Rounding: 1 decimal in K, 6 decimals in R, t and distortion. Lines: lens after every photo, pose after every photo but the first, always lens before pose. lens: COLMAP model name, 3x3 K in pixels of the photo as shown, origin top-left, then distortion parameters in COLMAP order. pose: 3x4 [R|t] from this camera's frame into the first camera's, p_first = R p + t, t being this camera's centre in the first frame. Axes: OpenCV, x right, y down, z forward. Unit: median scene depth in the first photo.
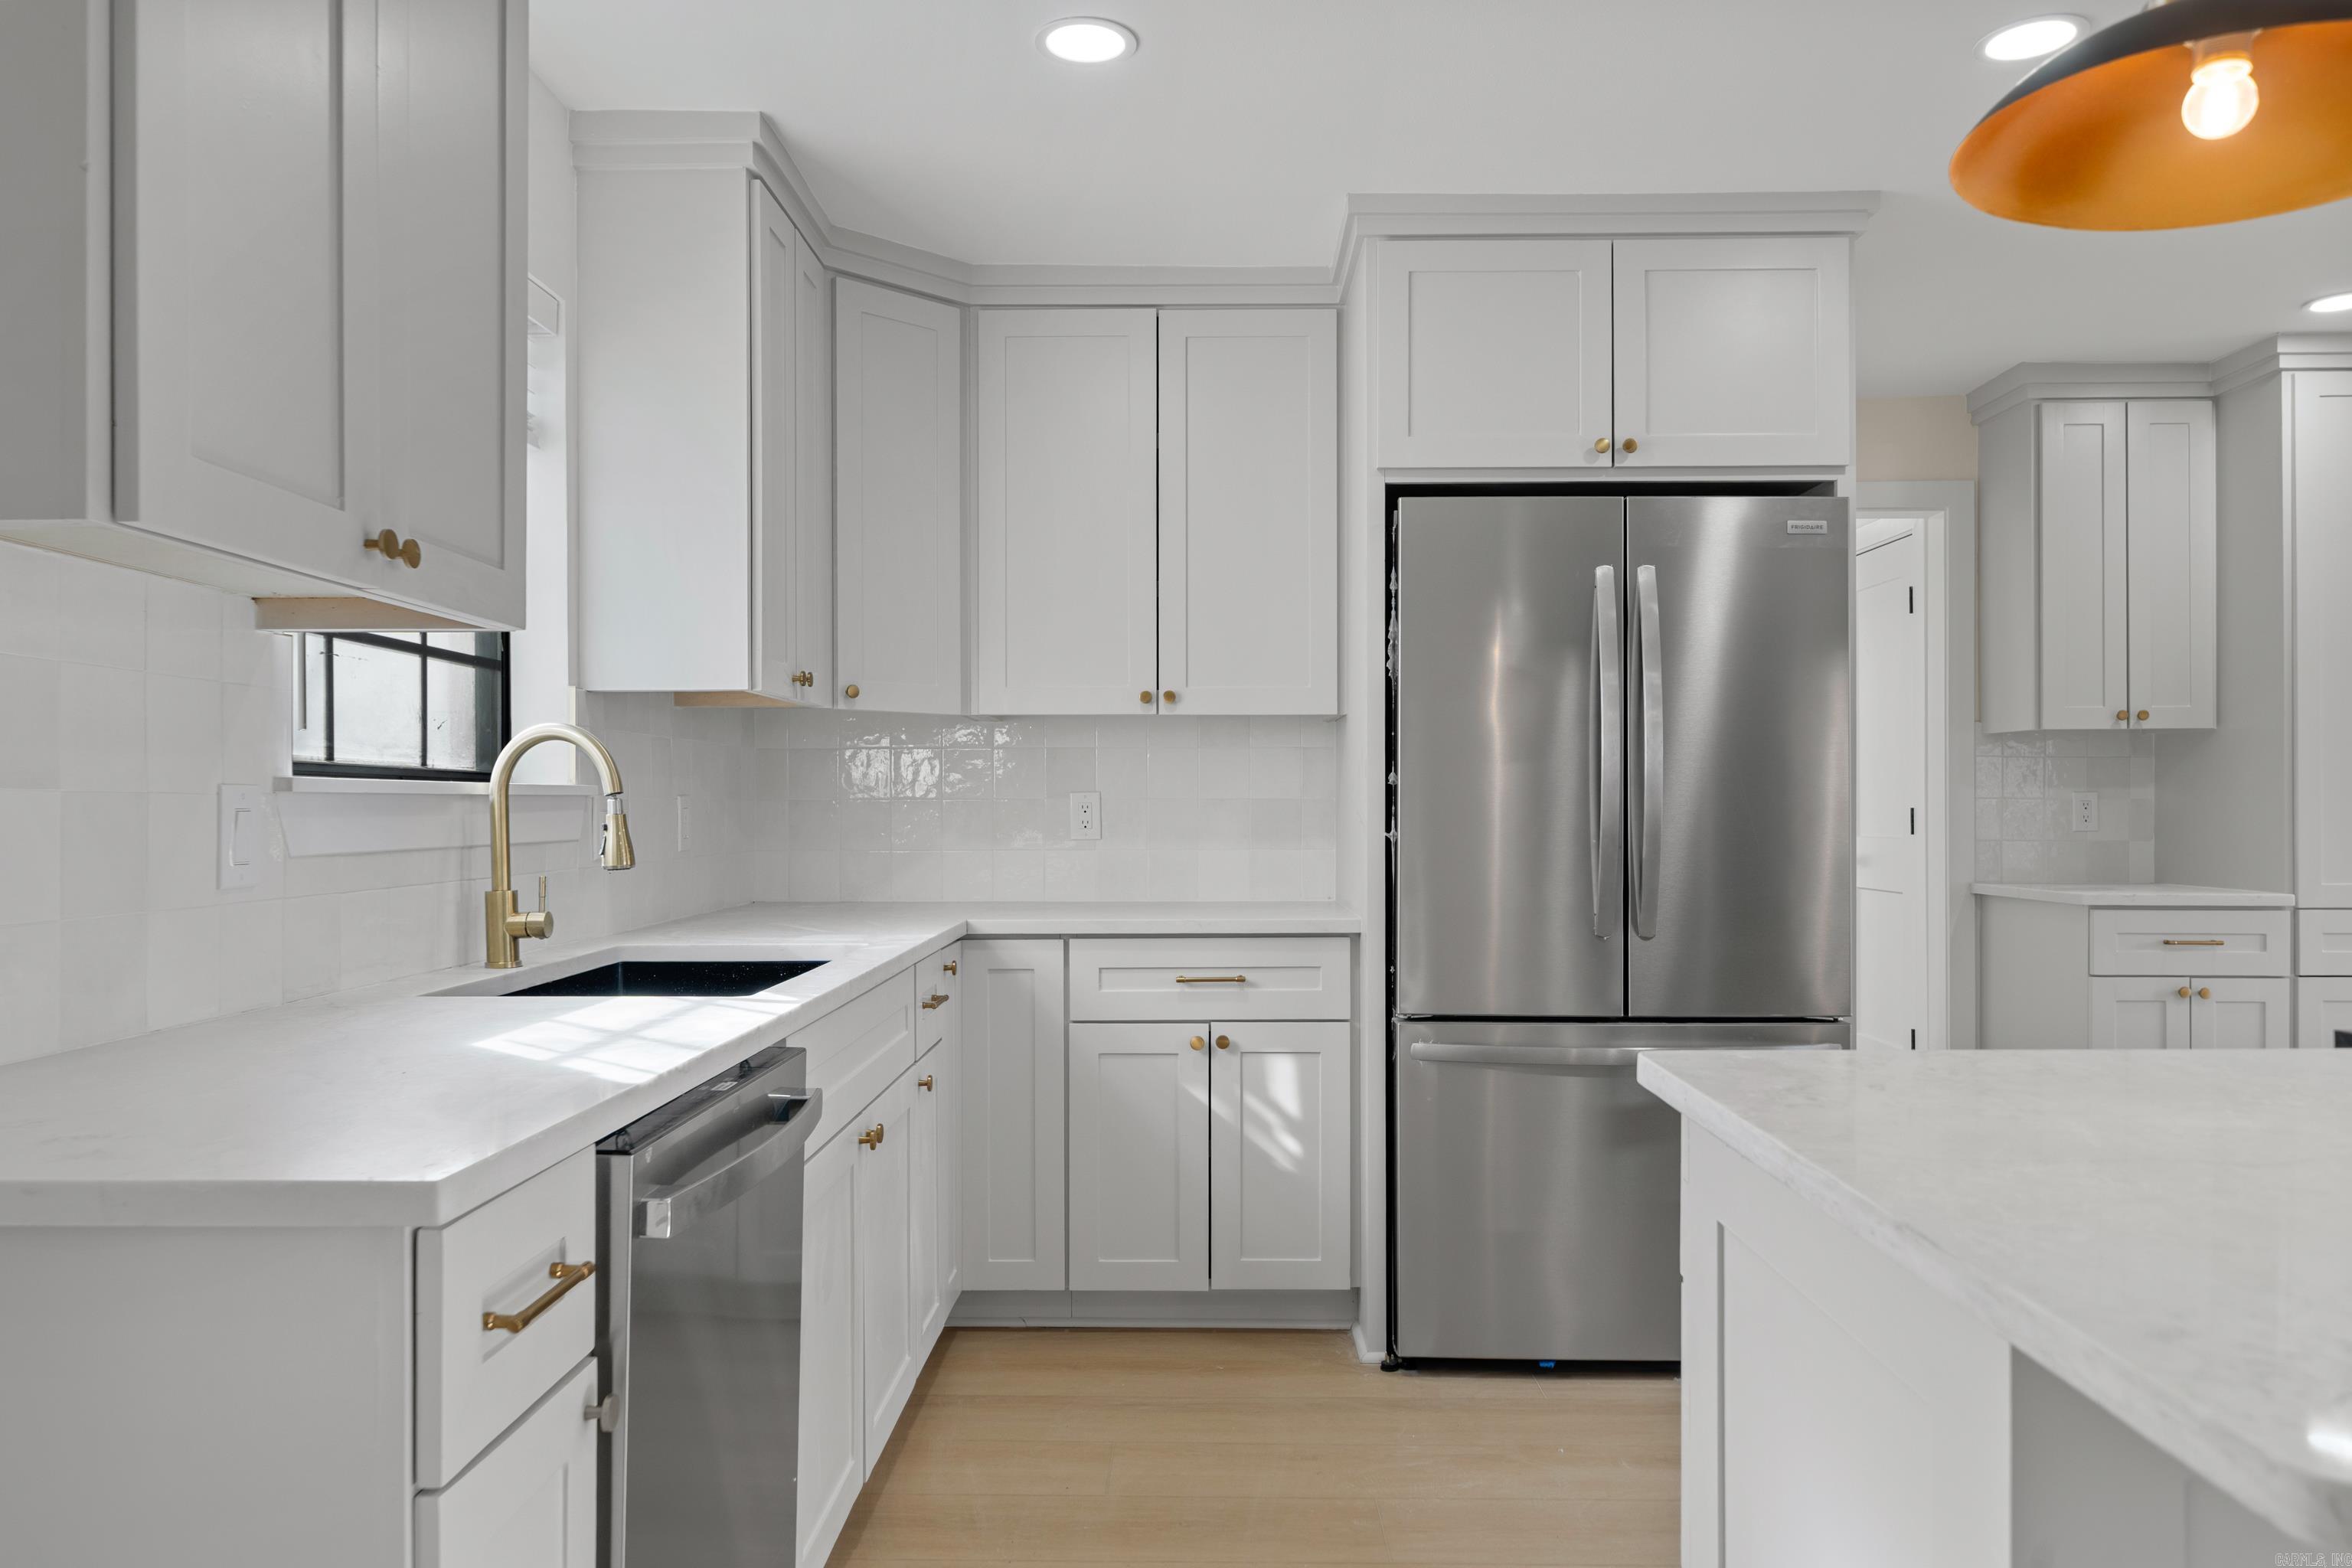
lens RADIAL K [[1614.8, 0, 1170.4], [0, 1614.8, 805.3], [0, 0, 1]] dist [0.005339, -0.000959]
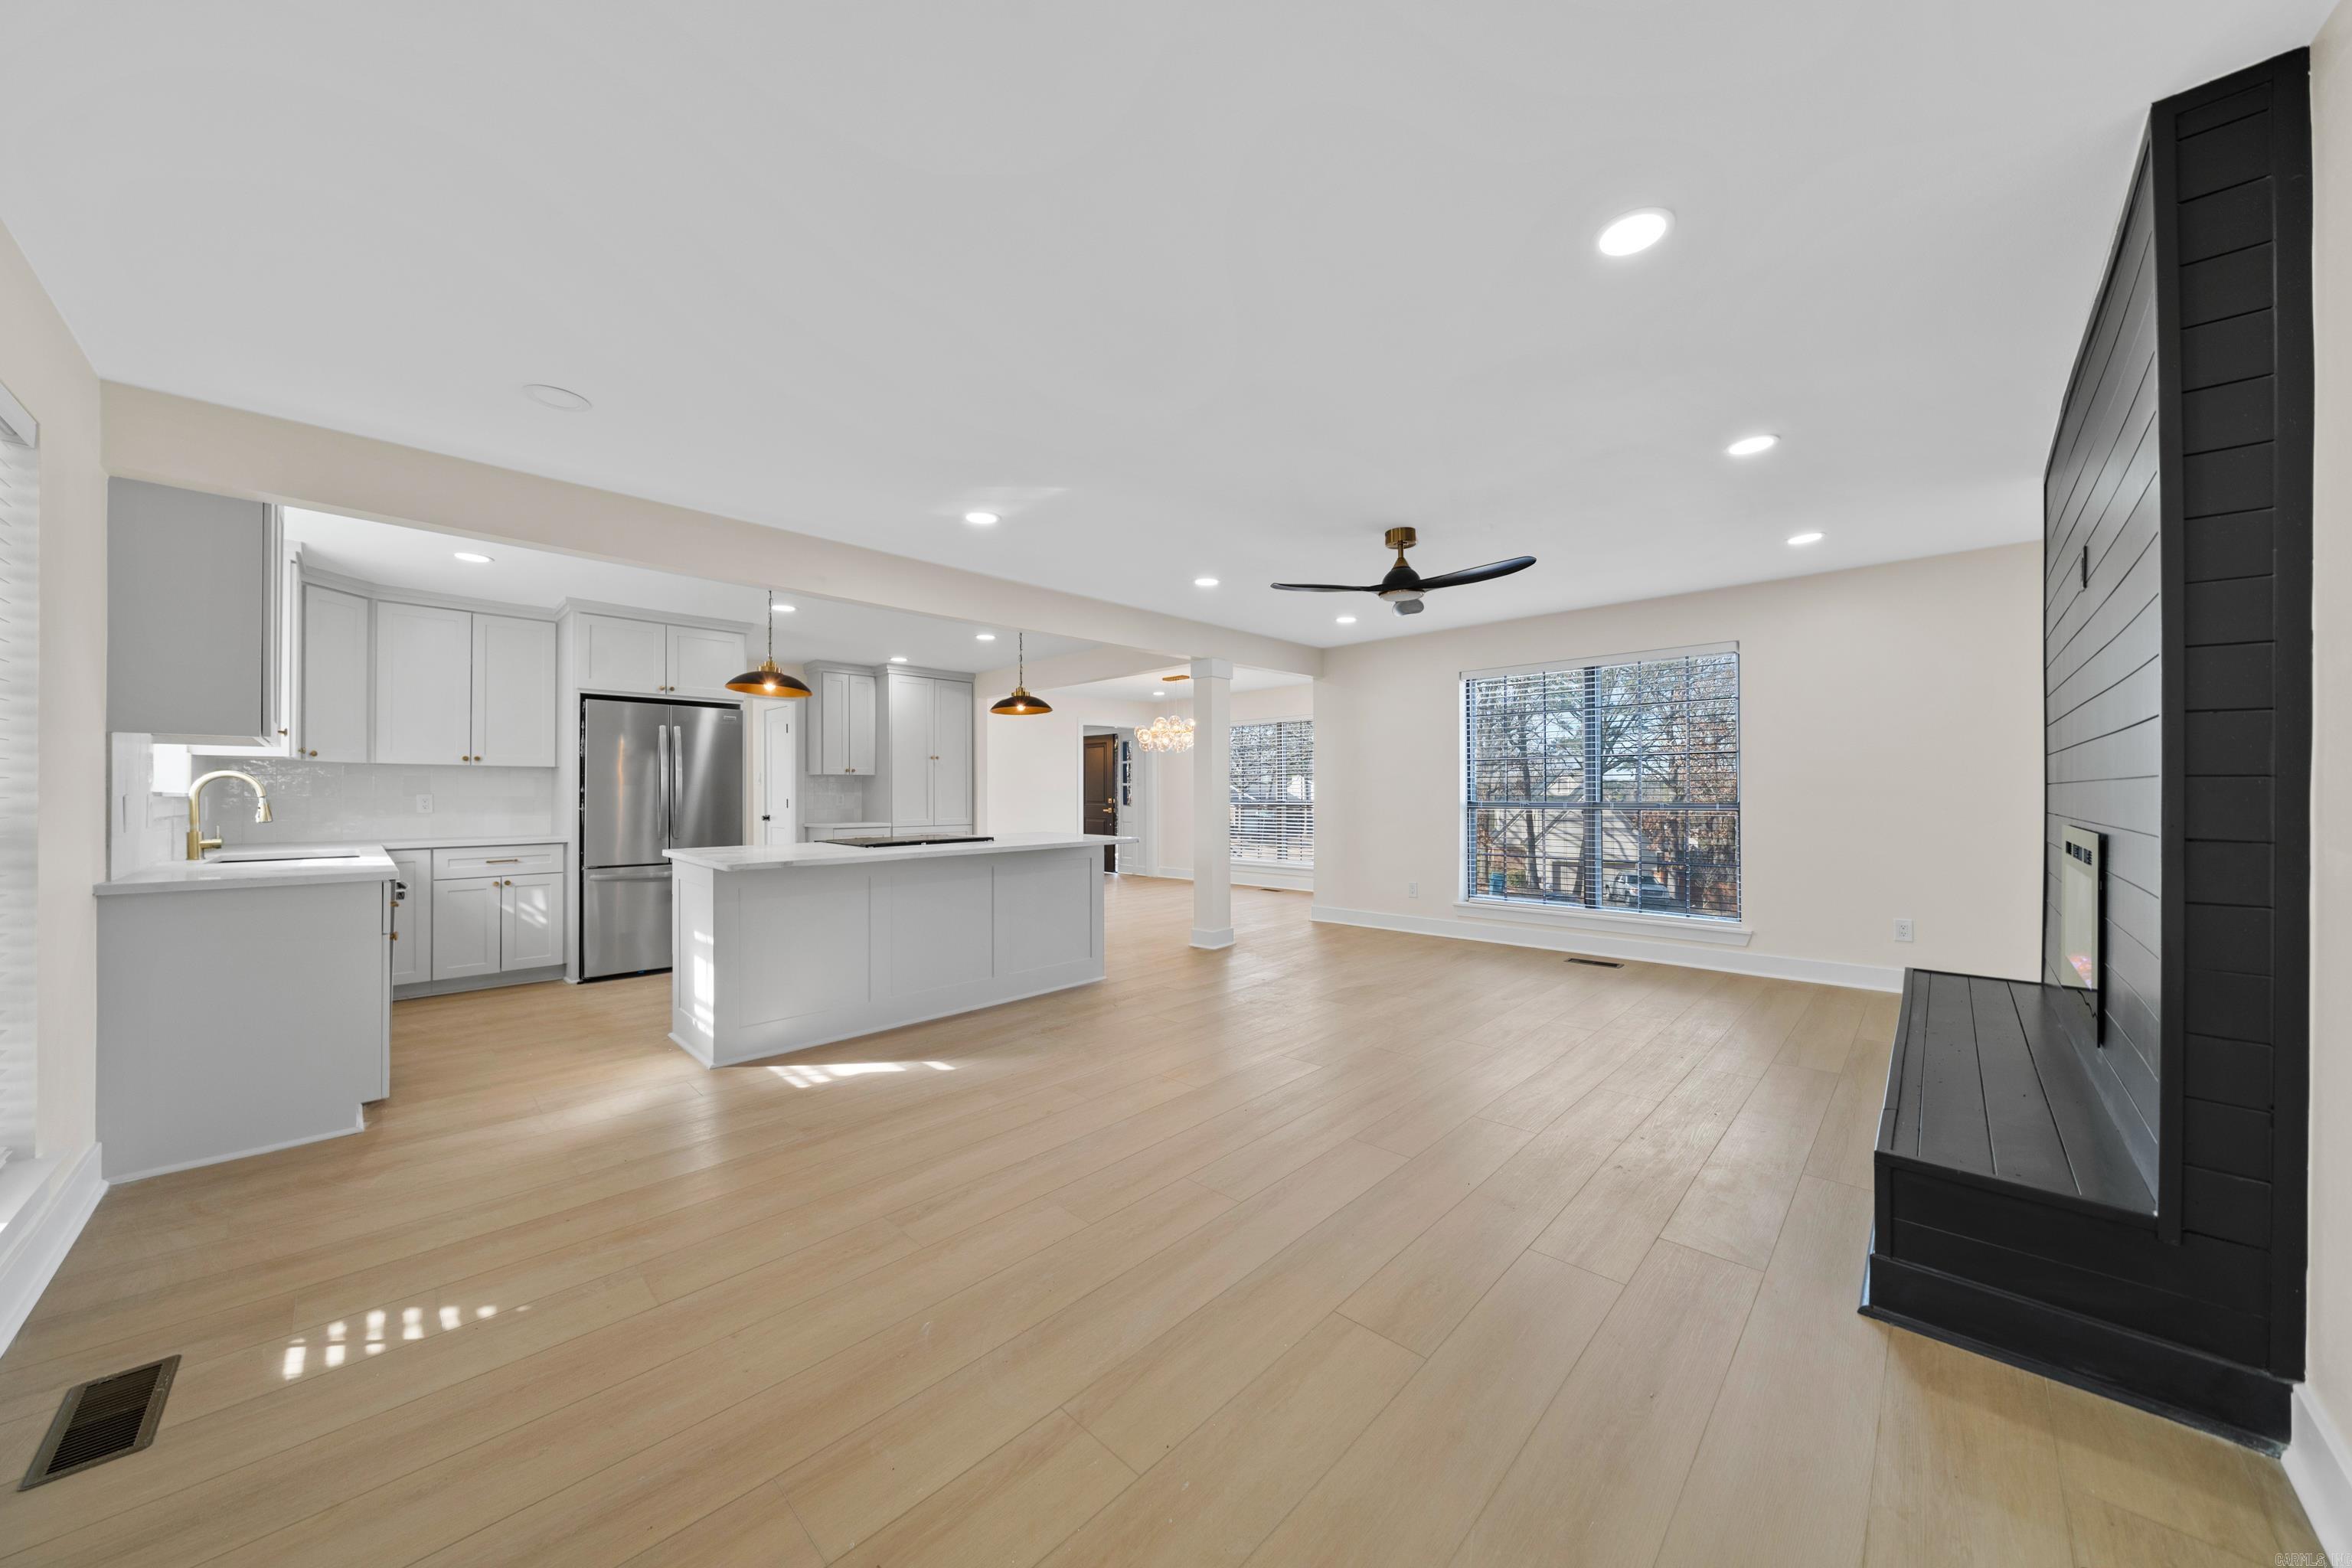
lens RADIAL K [[809.5, 0, 1187.6], [0, 809.5, 788.3], [0, 0, 1]] dist [-0.005891, 0.000041]
pose [[0.680018, 0.005624, 0.733174, -0.192424], [0.001971, 0.999953, -0.009498, -0.003187], [-0.733193, 0.007903, 0.679975, -0.828991]]
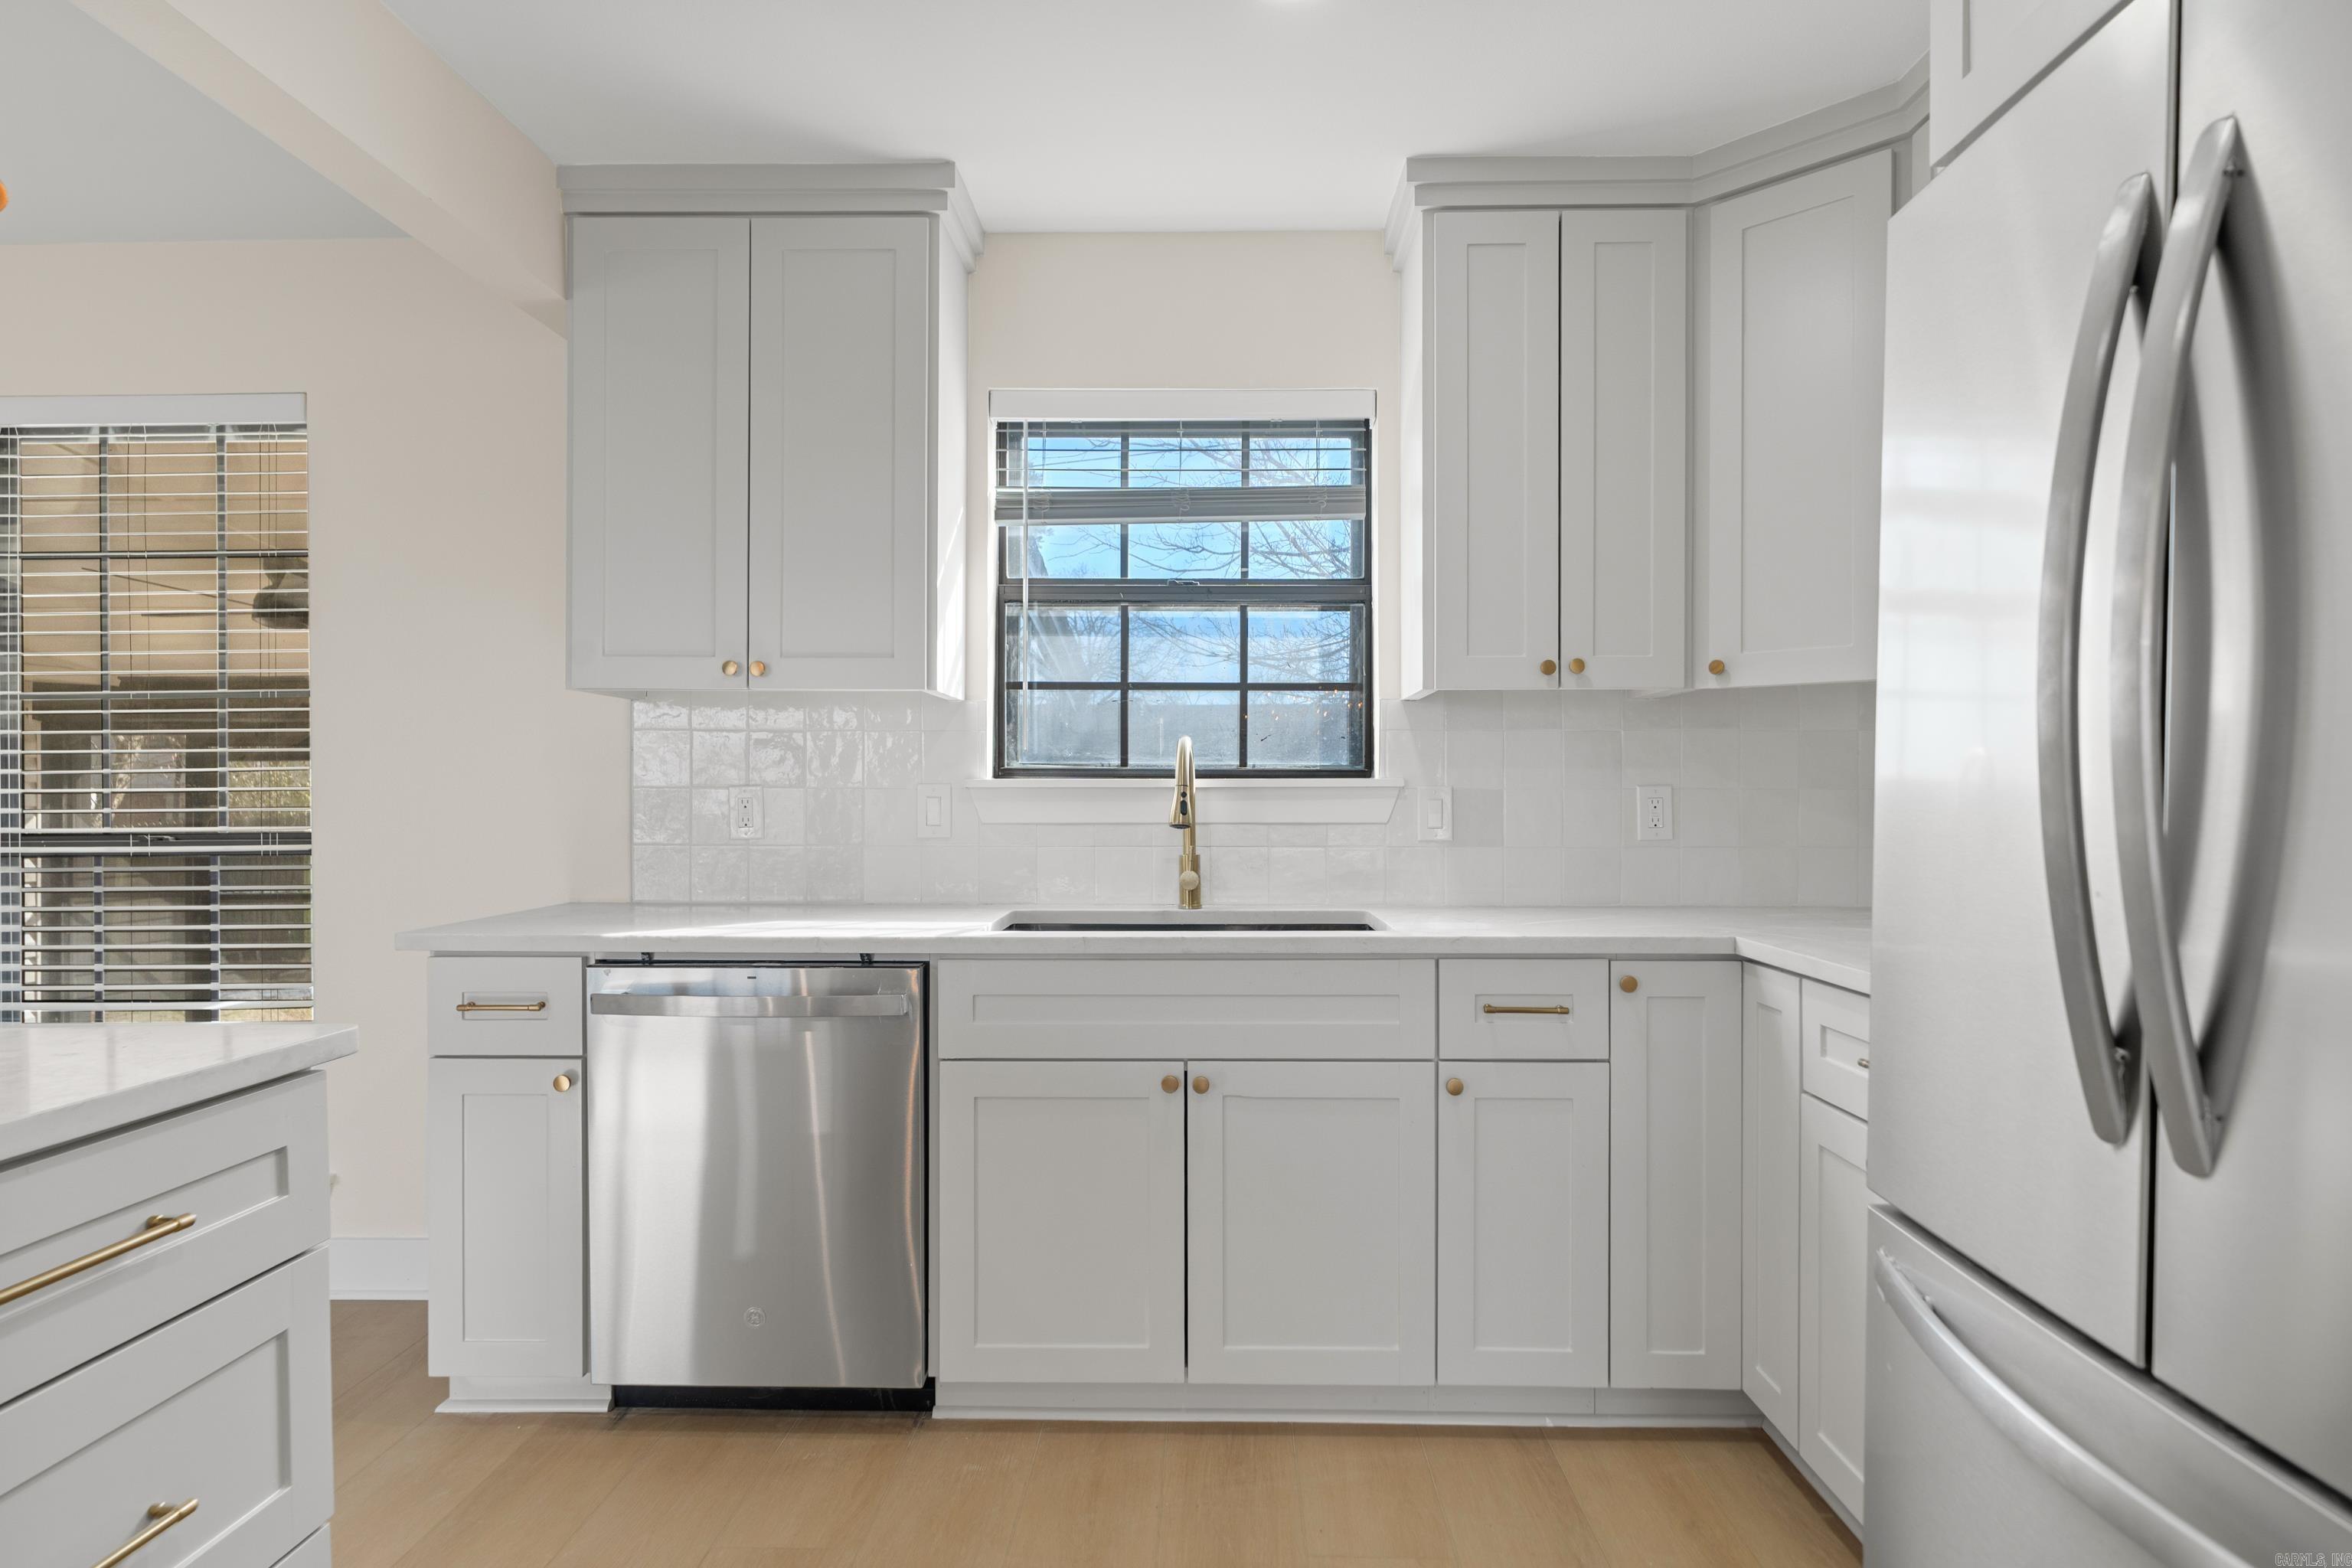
lens RADIAL K [[1289.2, 0, 1197.4], [0, 1289.2, 797.2], [0, 0, 1]] dist [-0.004470, 0.001206]
pose [[0.000889, 0.008515, -0.999963, 0.520580], [0.001850, 0.999962, 0.008517, -0.006105], [0.999998, -0.001858, 0.000873, 0.720257]]
